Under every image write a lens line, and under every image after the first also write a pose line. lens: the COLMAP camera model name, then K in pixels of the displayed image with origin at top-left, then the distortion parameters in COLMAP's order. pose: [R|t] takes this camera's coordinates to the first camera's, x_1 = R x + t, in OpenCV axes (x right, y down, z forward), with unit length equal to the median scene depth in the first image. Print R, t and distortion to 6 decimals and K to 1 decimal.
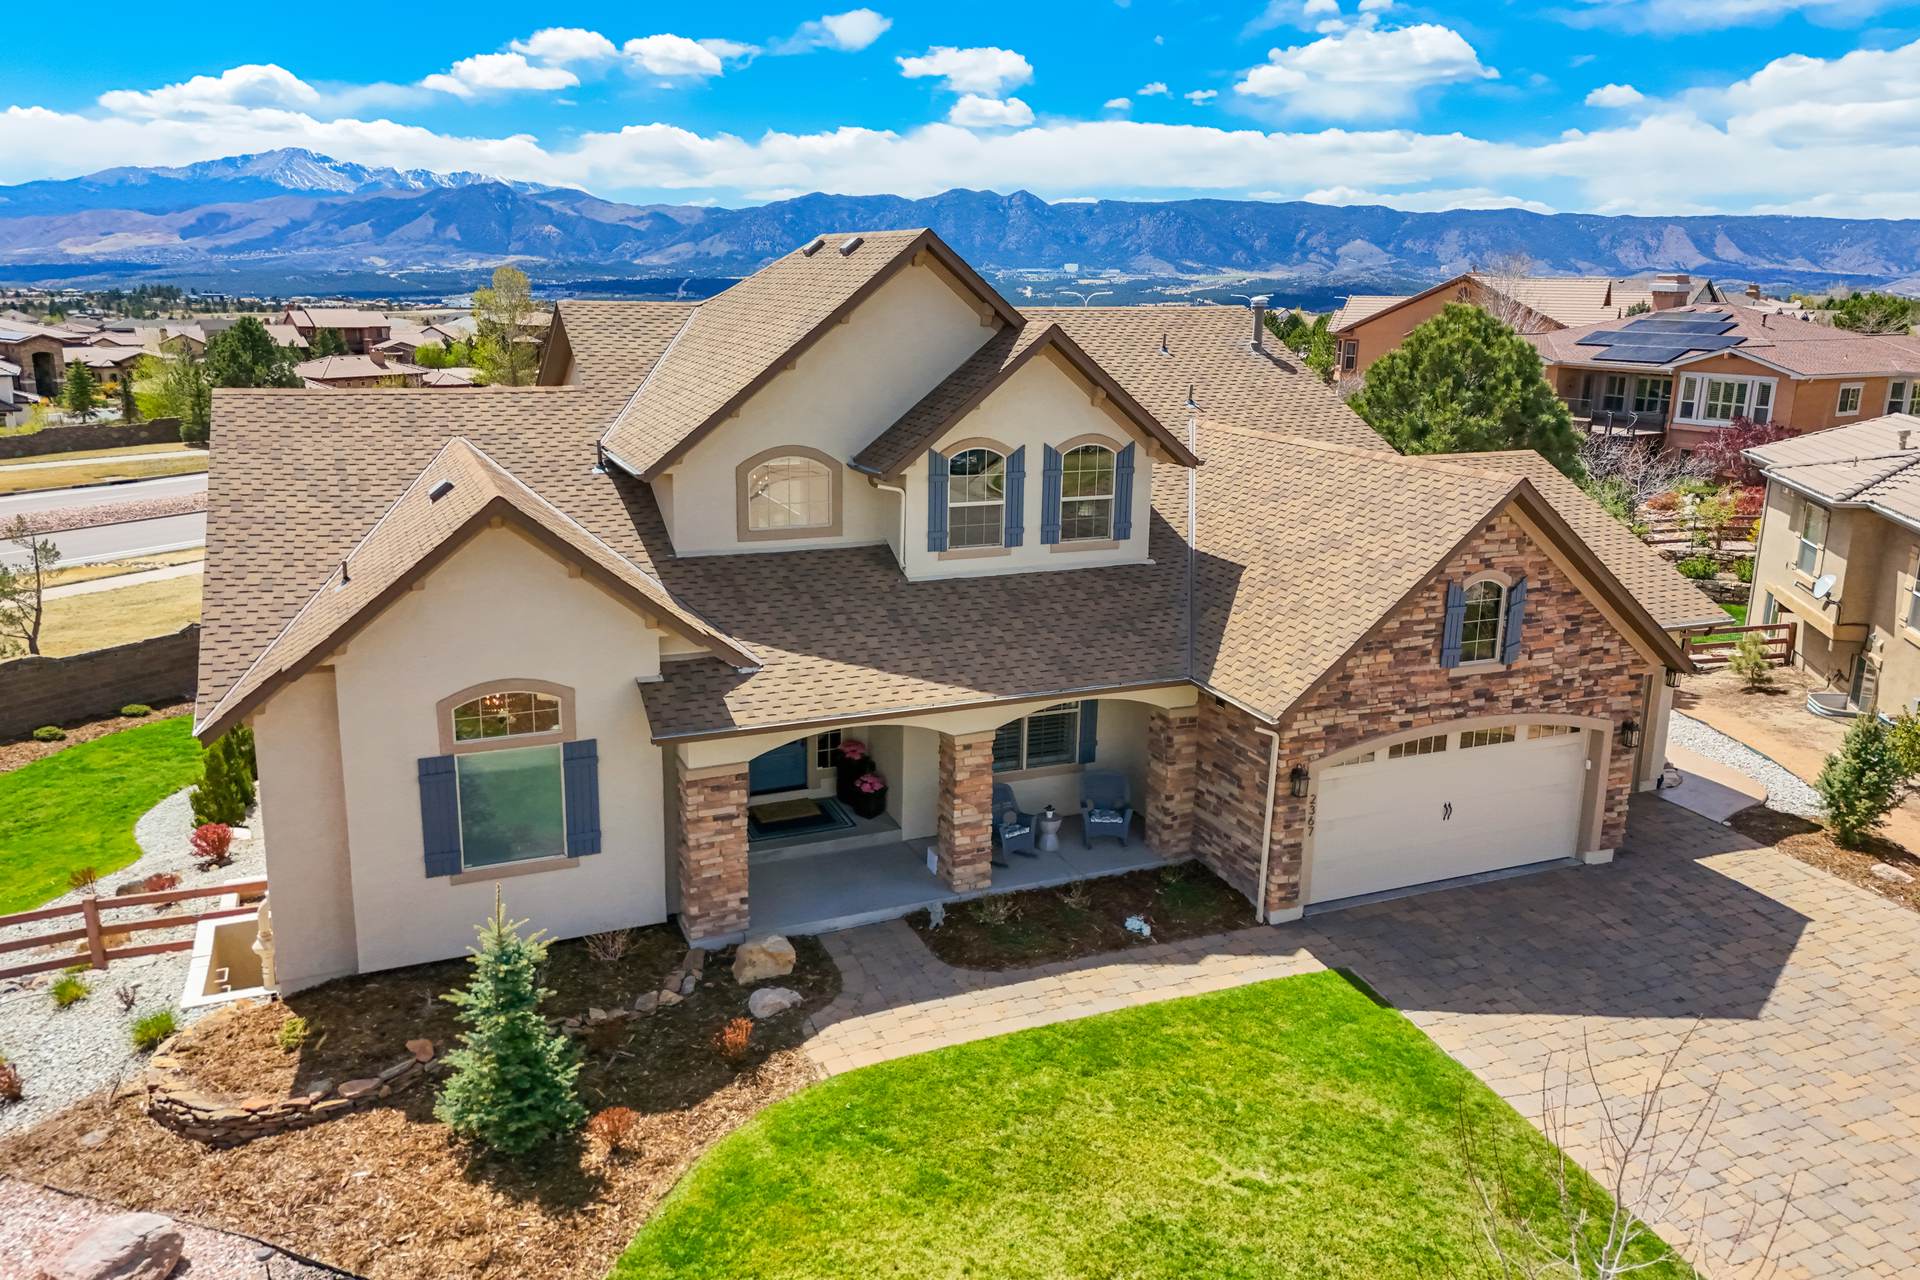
lens RADIAL K [[1378.4, 0, 956.2], [0, 1378.4, 613.1], [0, 0, 1]] dist [0.067583, -0.056033]
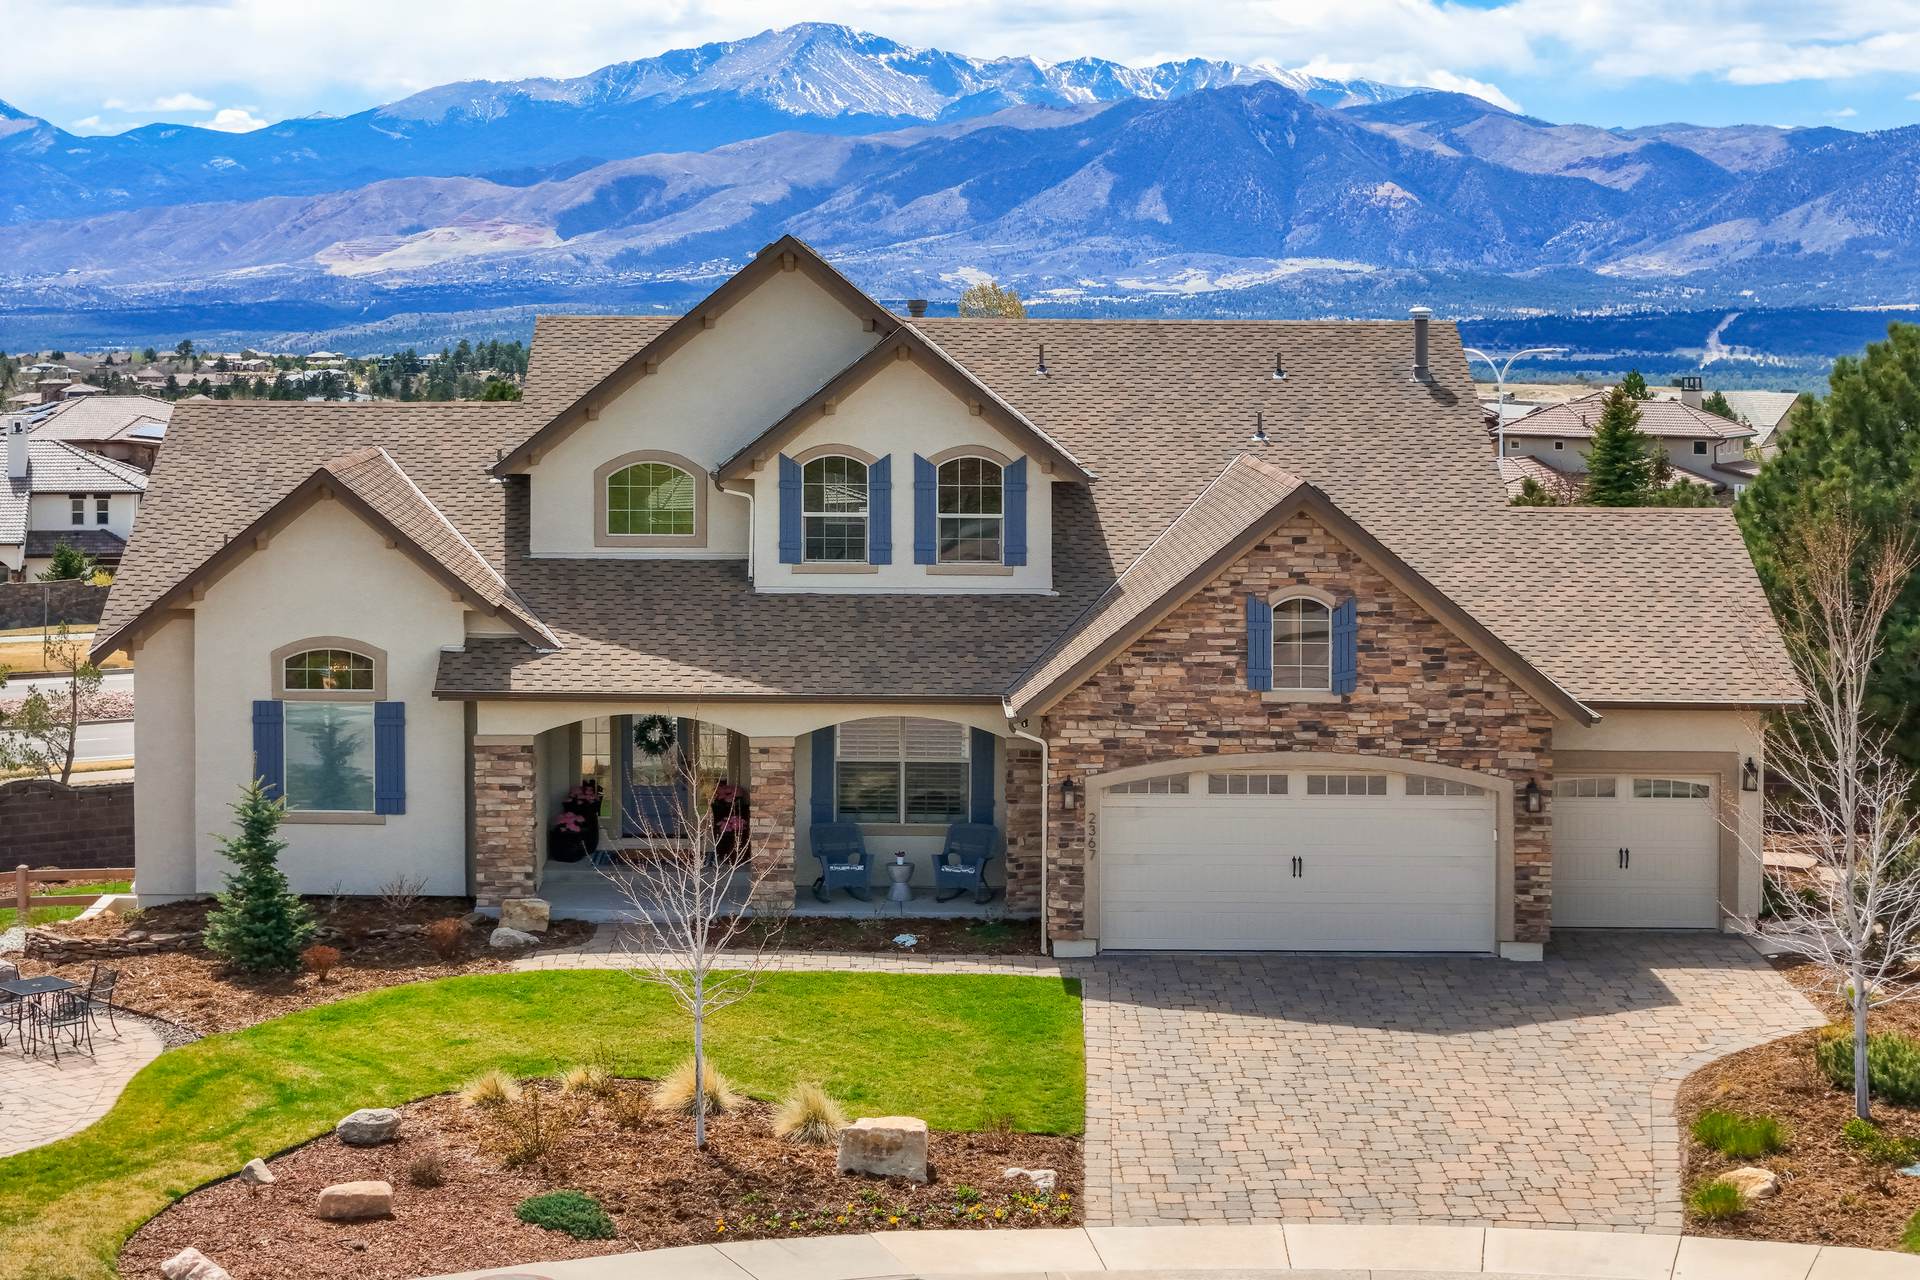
lens RADIAL K [[3912.0, 0, 960.0], [0, 3912.0, 640.0], [0, 0, 1]] dist [-0.357790, 2.548051]
pose [[0.923736, 0.025313, -0.382192, 1.115255], [-0.083046, 0.987314, -0.135327, 0.358692], [0.373919, 0.156746, 0.914120, -1.389096]]
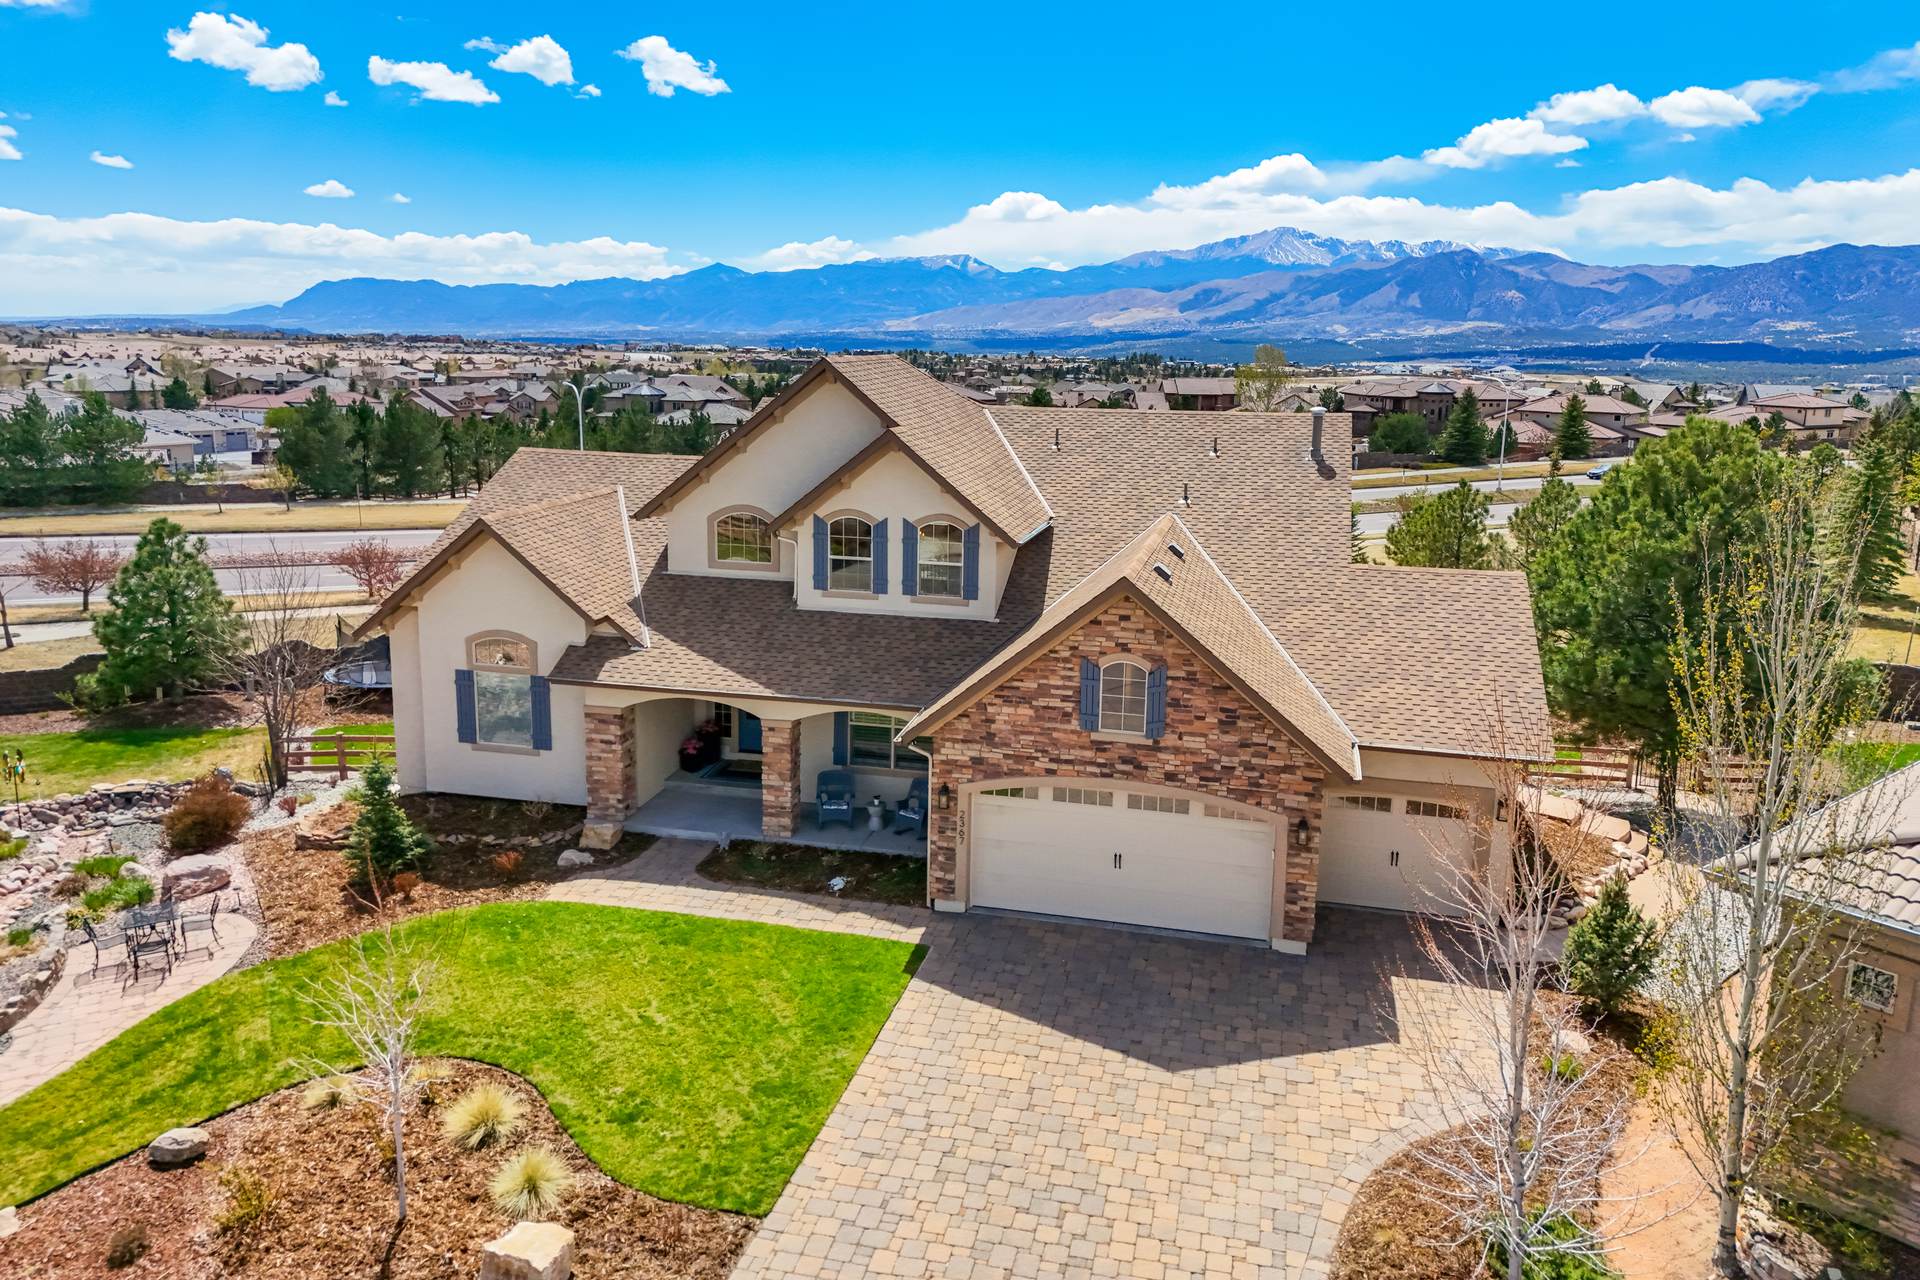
lens RADIAL K [[1374.0, 0, 984.4], [0, 1374.0, 673.1], [0, 0, 1]] dist [0.054579, -0.080357]
pose [[0.802472, 0.142819, -0.579346, 0.923225], [-0.144107, 0.988579, 0.044094, -0.047382], [0.579027, 0.048104, 0.813888, -0.014254]]
